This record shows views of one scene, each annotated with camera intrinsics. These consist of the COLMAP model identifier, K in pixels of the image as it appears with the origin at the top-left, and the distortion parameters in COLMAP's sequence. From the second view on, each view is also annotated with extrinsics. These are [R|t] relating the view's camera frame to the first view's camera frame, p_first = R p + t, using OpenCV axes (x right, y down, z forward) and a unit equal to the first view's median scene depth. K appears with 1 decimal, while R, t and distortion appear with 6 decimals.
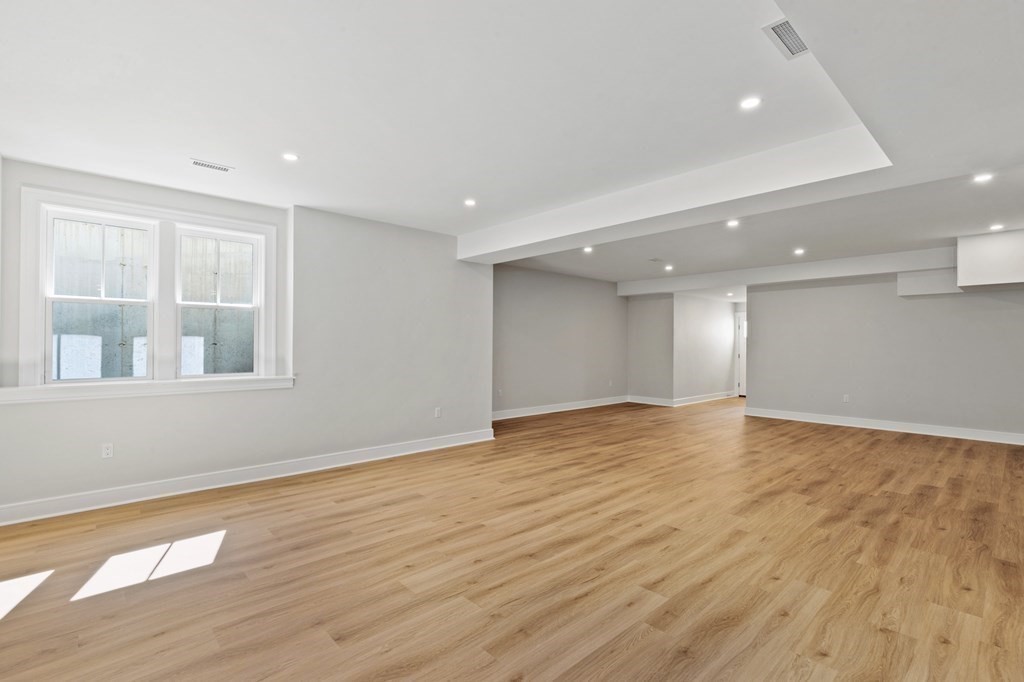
lens RADIAL K [[467.9, 0, 508.0], [0, 467.9, 343.5], [0, 0, 1]] dist [-0.003461, -0.000241]
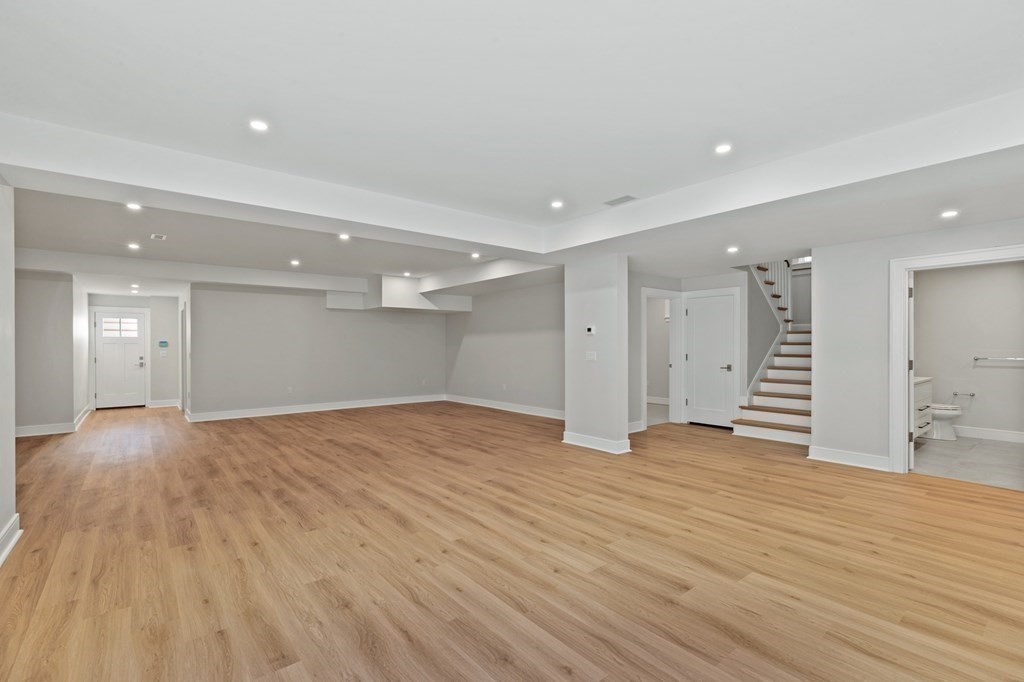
lens RADIAL K [[467.9, 0, 508.0], [0, 467.9, 343.5], [0, 0, 1]] dist [-0.003461, -0.000241]
pose [[0.062341, -0.000324, 0.998055, -0.910987], [0.000571, 1.000000, 0.000289, -0.002196], [-0.998055, 0.000552, 0.062341, 0.788147]]
